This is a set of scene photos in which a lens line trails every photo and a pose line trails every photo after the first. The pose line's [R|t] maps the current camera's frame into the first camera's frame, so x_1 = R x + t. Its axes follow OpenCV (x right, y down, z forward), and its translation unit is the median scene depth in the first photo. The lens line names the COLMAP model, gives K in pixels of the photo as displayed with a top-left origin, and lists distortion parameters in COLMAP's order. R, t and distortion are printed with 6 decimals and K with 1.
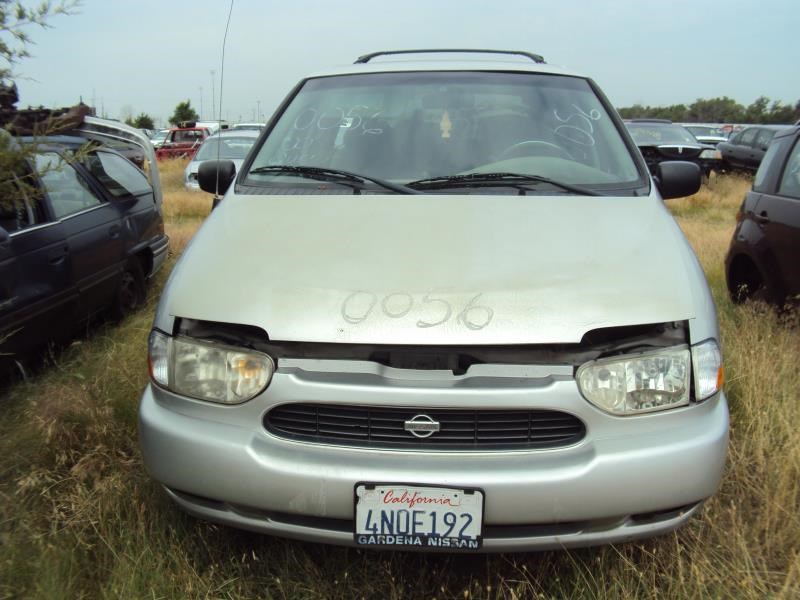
lens RADIAL K [[706.4, 0, 400.0], [0, 706.4, 300.0], [0, 0, 1]] dist [-0.076568, 0.006152]
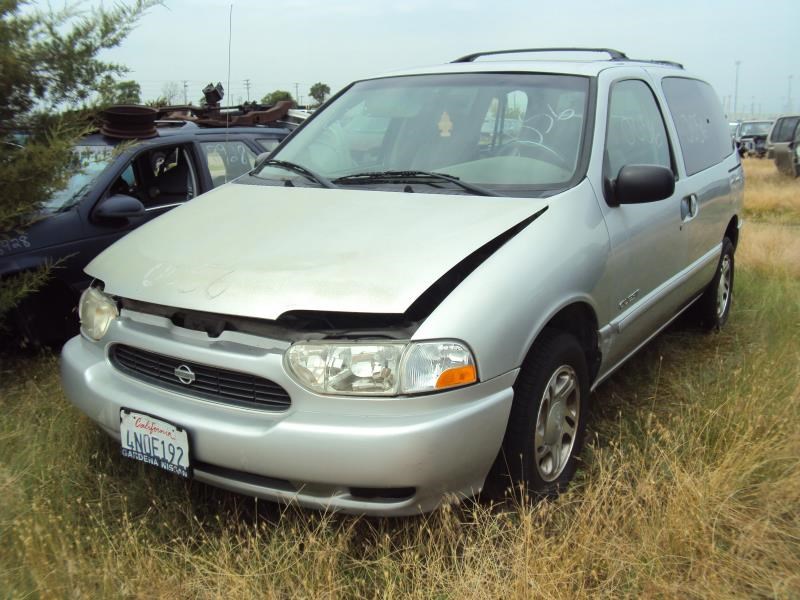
lens RADIAL K [[706.4, 0, 400.0], [0, 706.4, 300.0], [0, 0, 1]] dist [-0.076568, 0.006152]
pose [[0.905551, 0.106868, -0.410556, 0.866997], [-0.102178, 0.994205, 0.033422, -0.030757], [0.411748, 0.011684, 0.911223, 0.034825]]
